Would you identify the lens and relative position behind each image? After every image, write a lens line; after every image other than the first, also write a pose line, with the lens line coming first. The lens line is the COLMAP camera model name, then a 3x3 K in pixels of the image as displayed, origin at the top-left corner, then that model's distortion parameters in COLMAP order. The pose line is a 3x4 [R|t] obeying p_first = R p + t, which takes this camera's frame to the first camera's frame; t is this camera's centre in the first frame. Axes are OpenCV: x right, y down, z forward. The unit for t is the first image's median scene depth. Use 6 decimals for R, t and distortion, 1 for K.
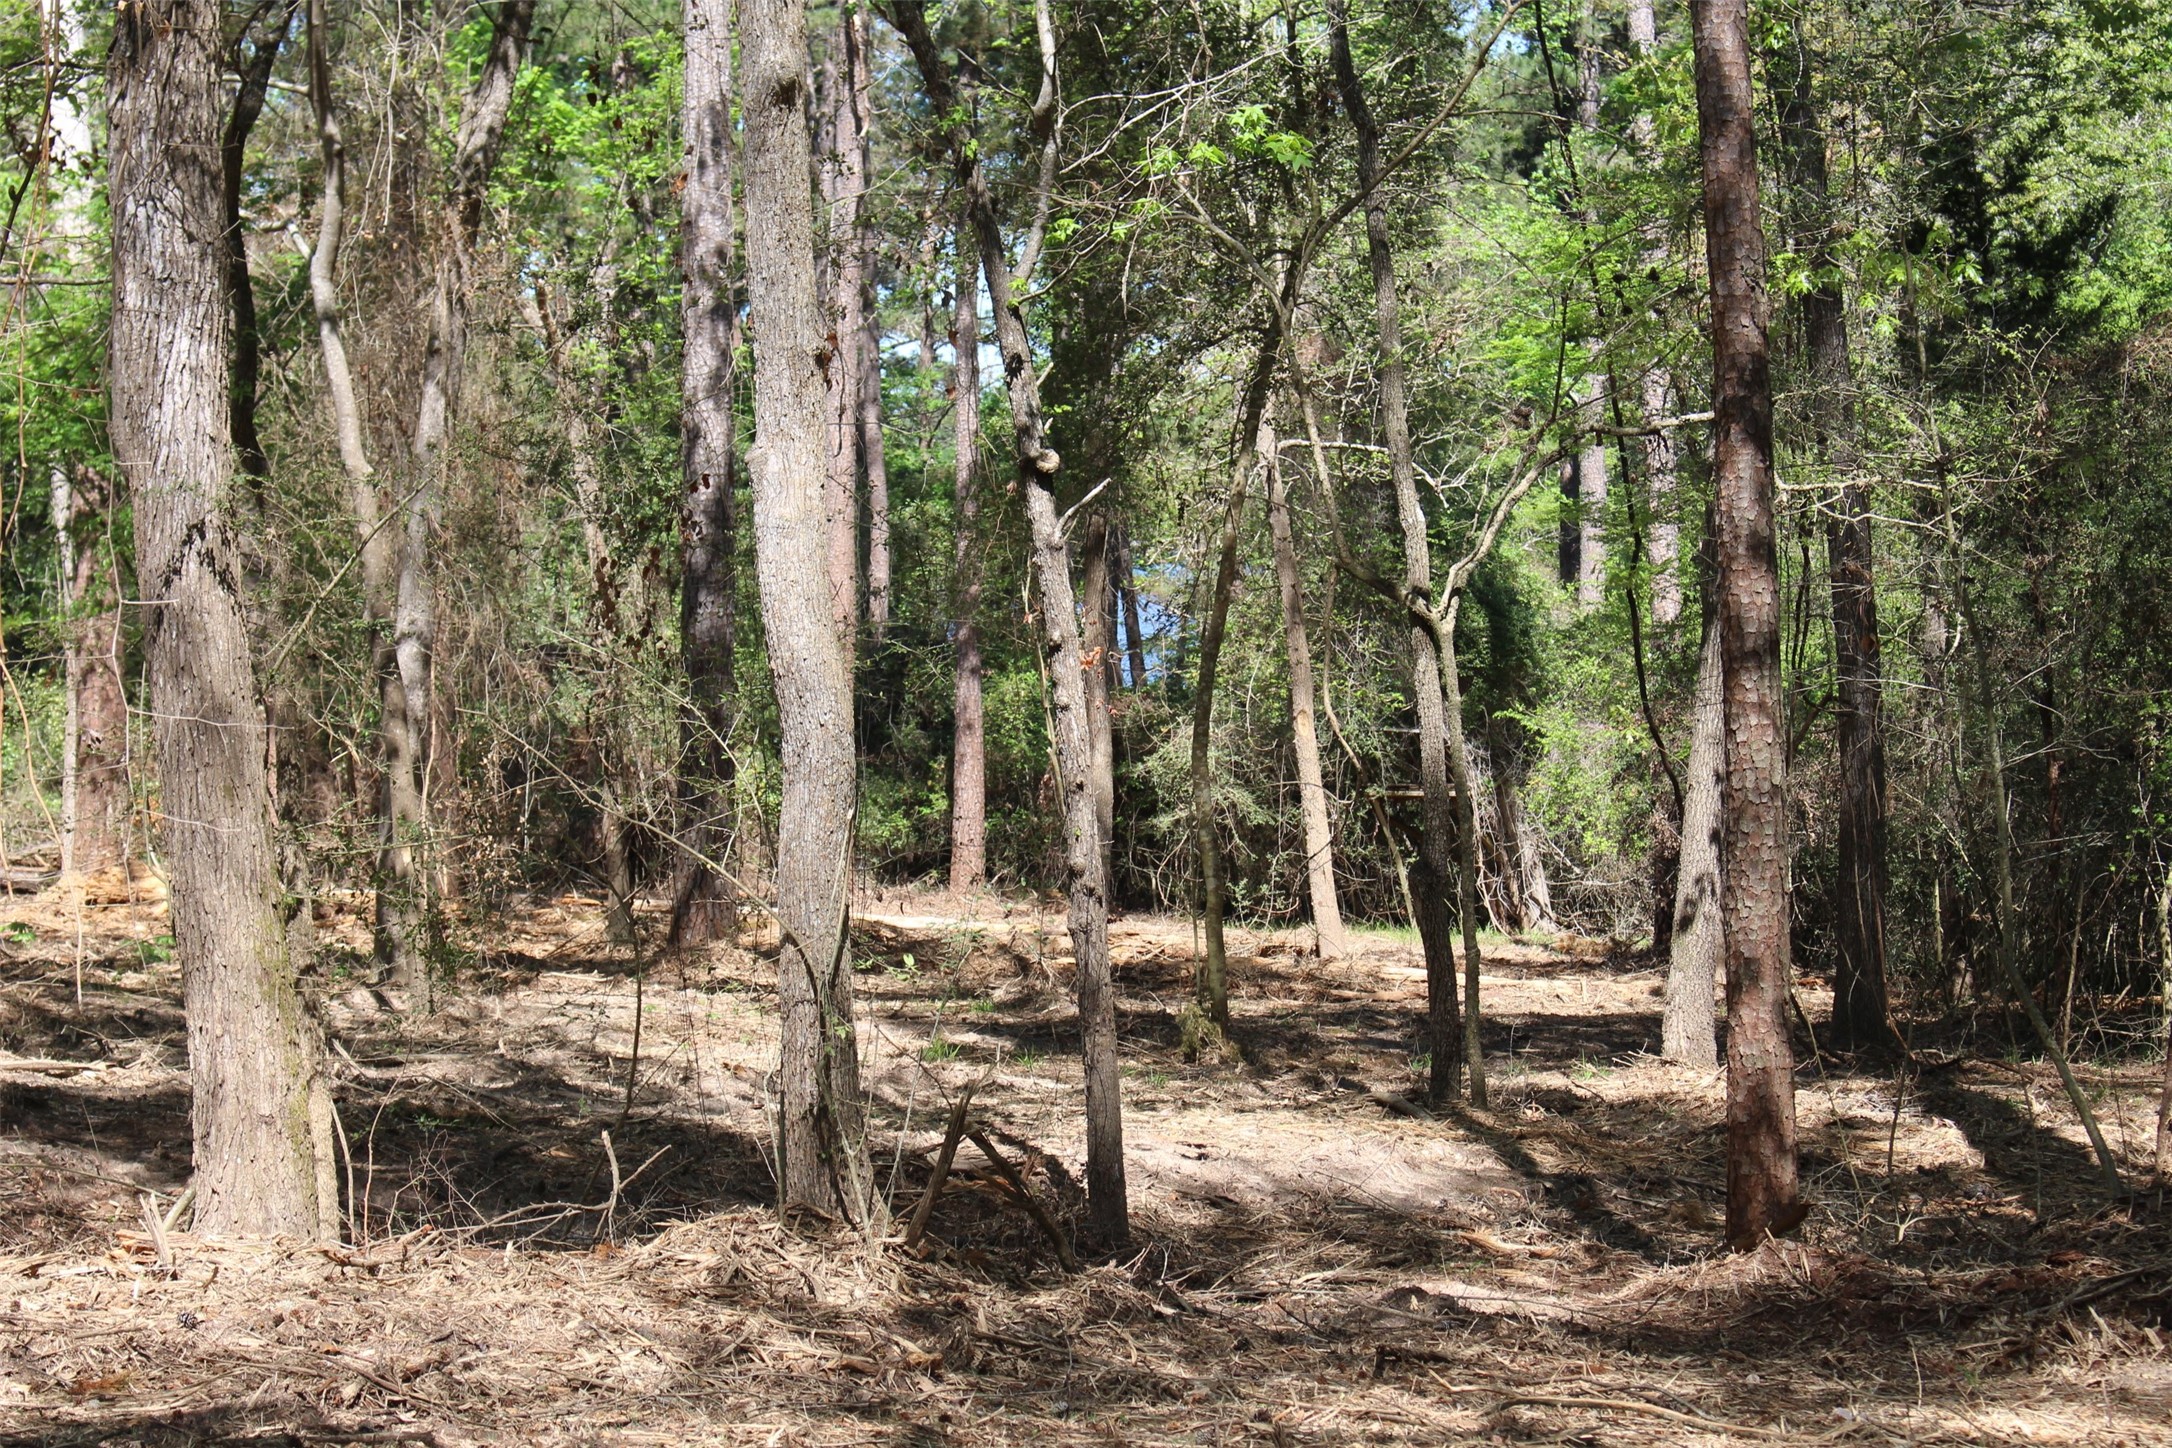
lens RADIAL K [[5236.9, 0, 1064.9], [0, 5236.9, 739.8], [0, 0, 1]] dist [0.086222, 0.000000]
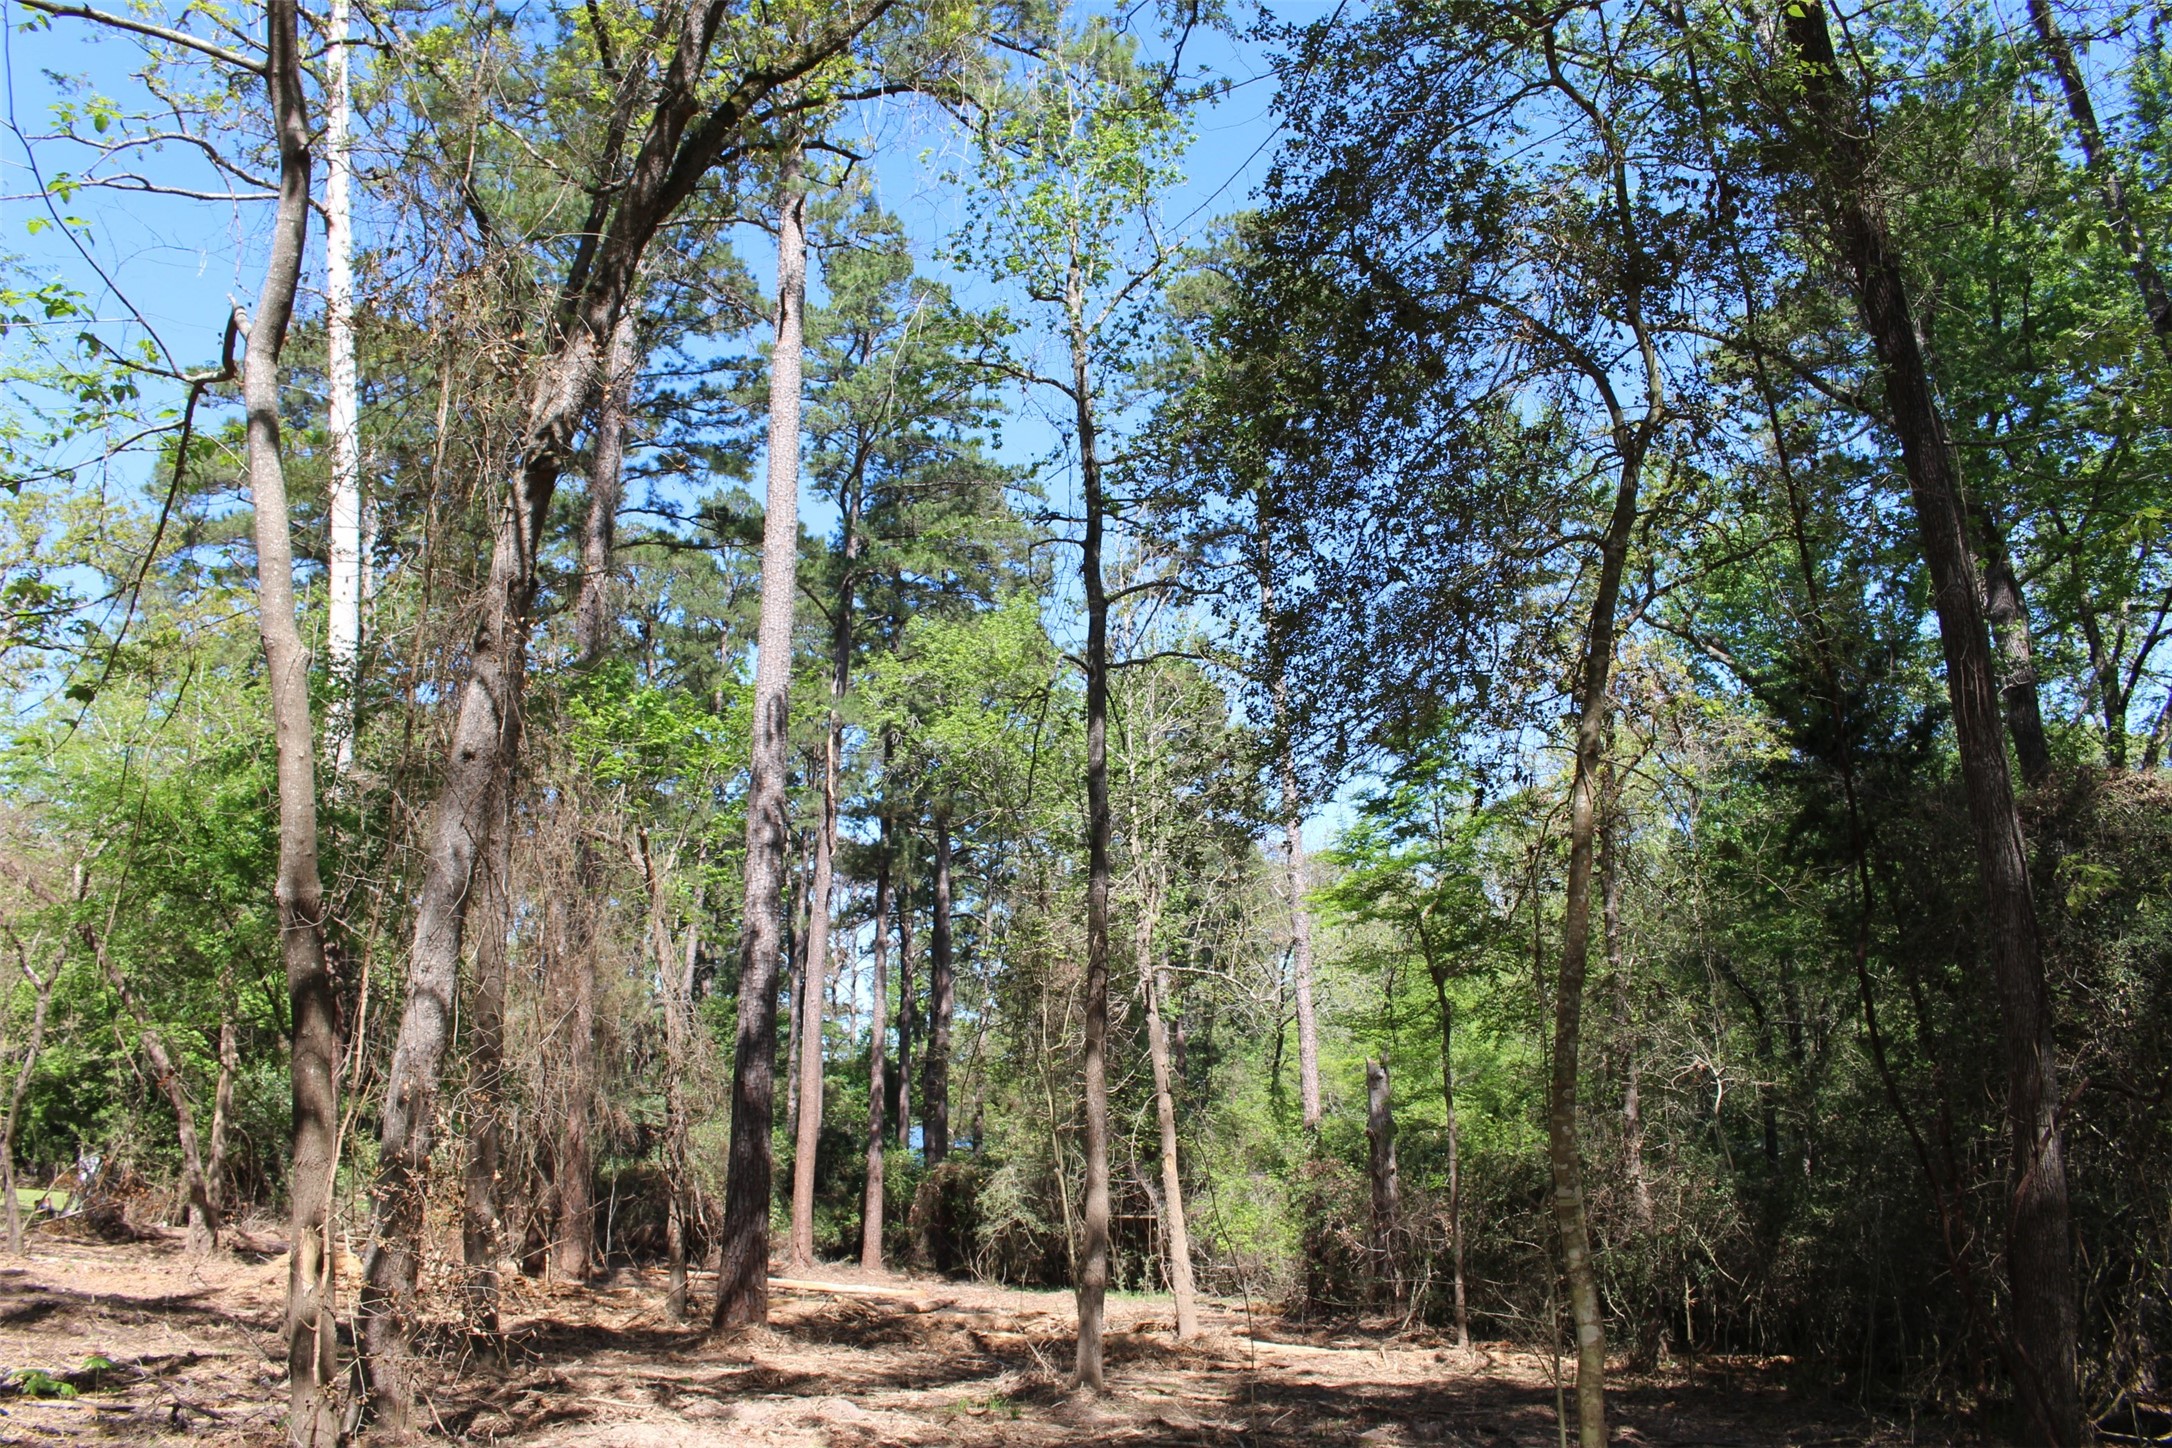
lens RADIAL K [[1894.0, 0, 1092.3], [0, 1894.0, 690.3], [0, 0, 1]] dist [-0.155059, 0.122881]
pose [[0.992543, 0.040973, 0.114799, -0.031816], [-0.009438, 0.964818, -0.262749, 0.005678], [-0.121526, 0.259706, 0.958011, 0.390653]]
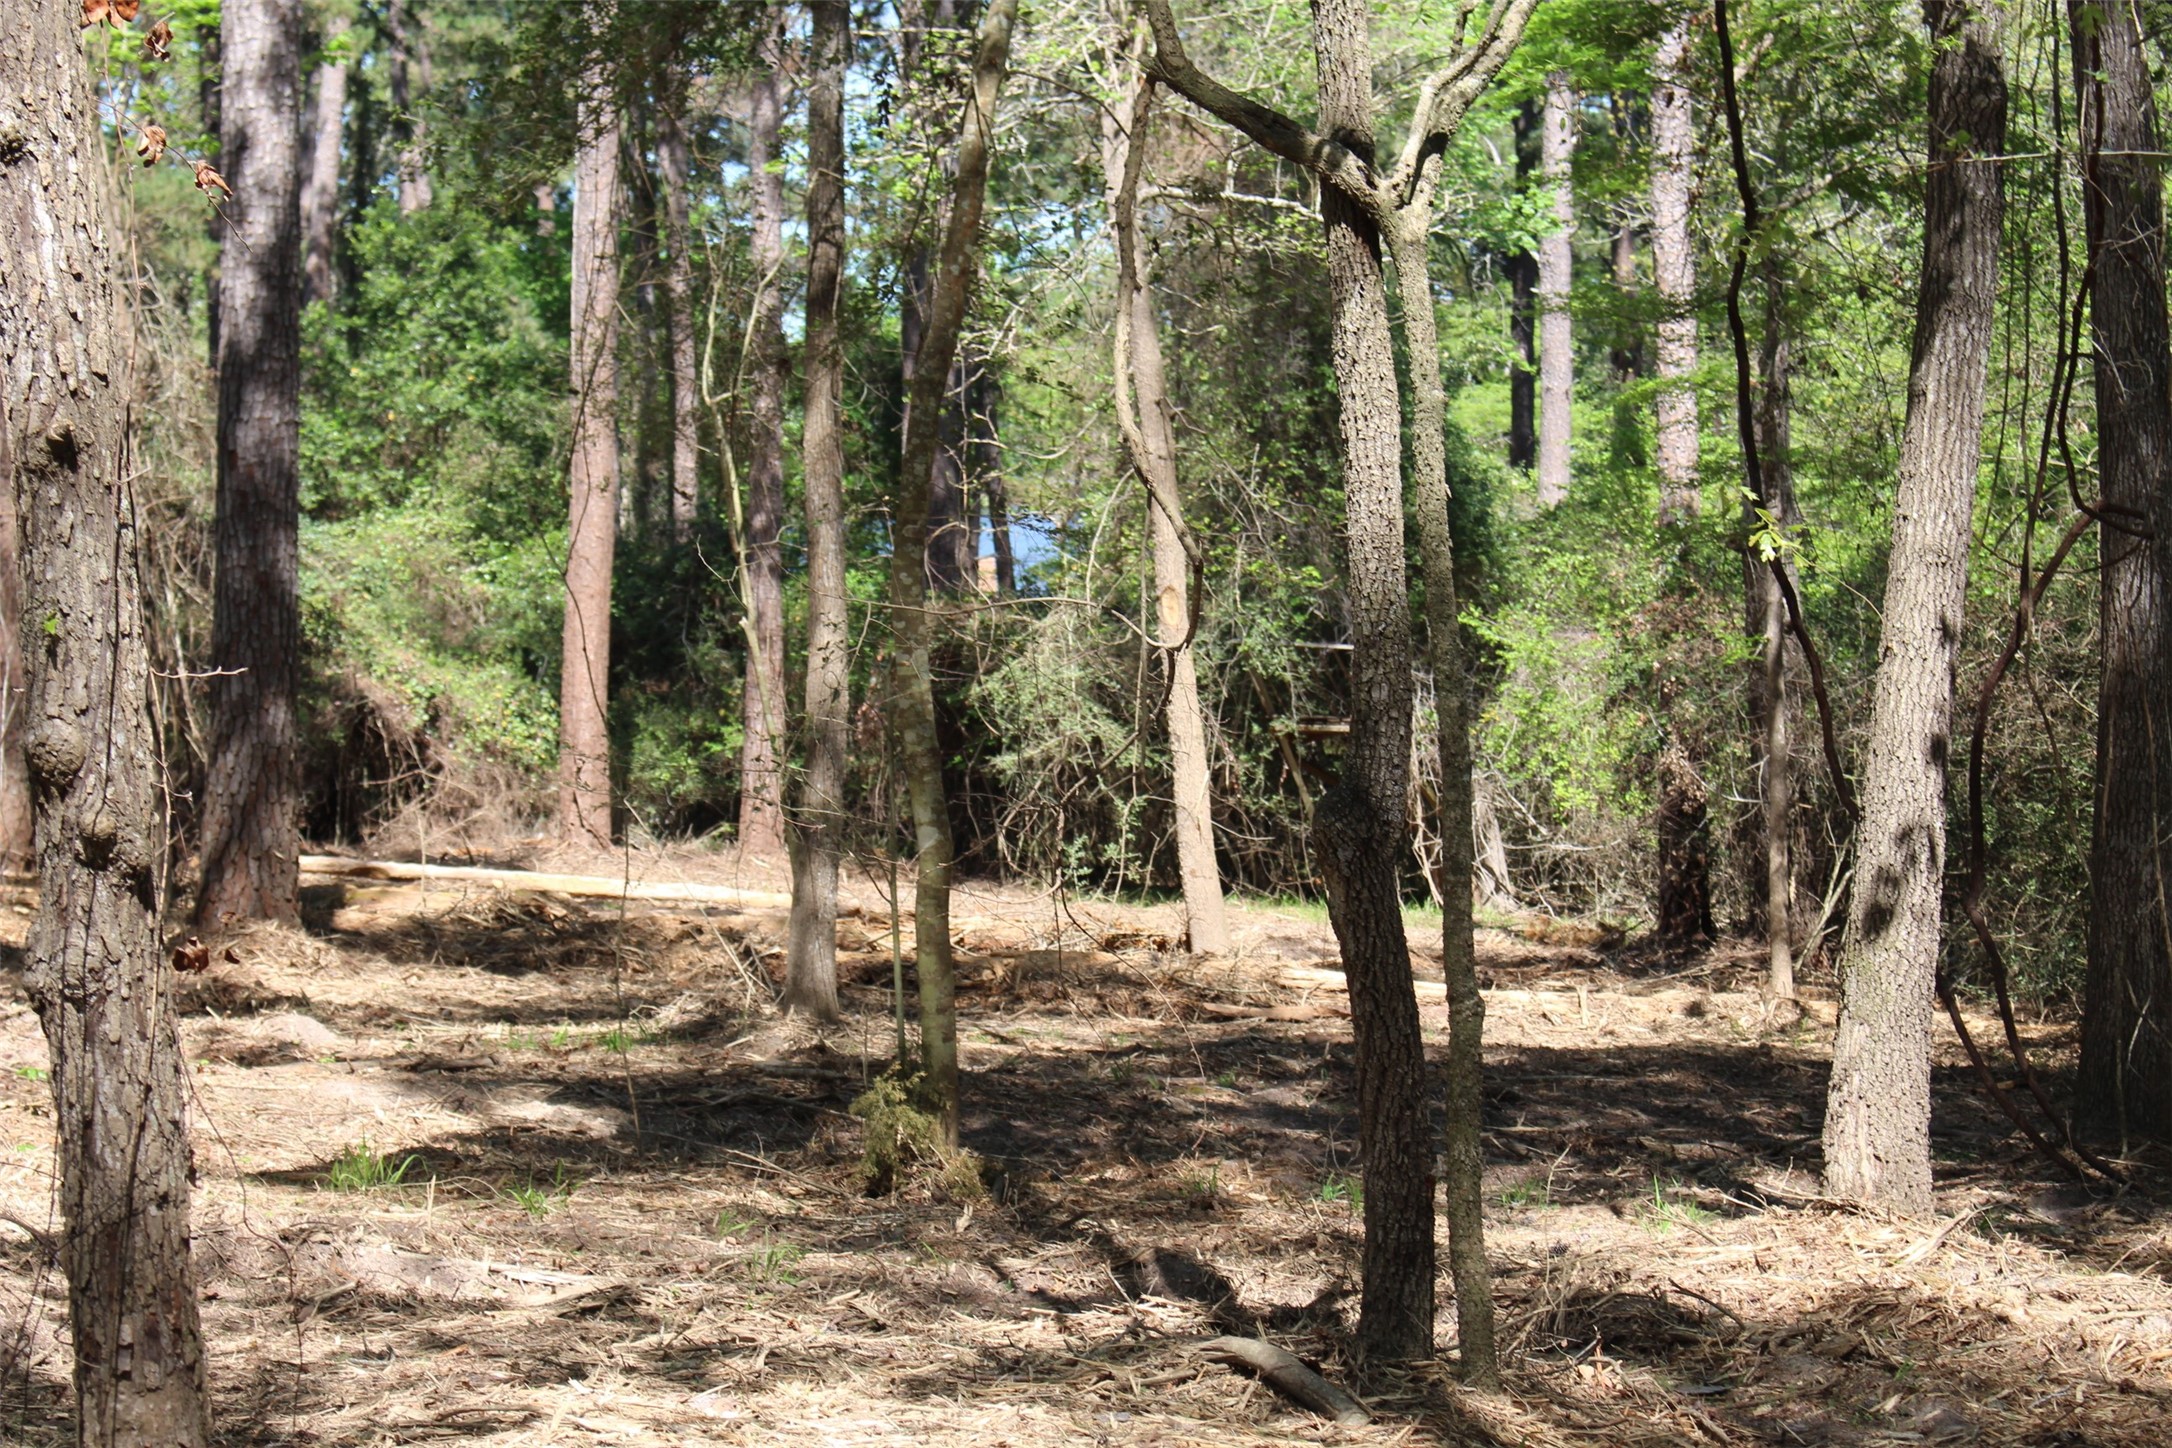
lens RADIAL K [[5425.5, 0, 1093.6], [0, 5425.5, 710.3], [0, 0, 1]] dist [0.029092, 0.000000]
pose [[0.999700, 0.010548, 0.022086, 0.016420], [-0.010608, 0.999940, 0.002591, 0.006998], [-0.022057, -0.002824, 0.999753, 0.243634]]
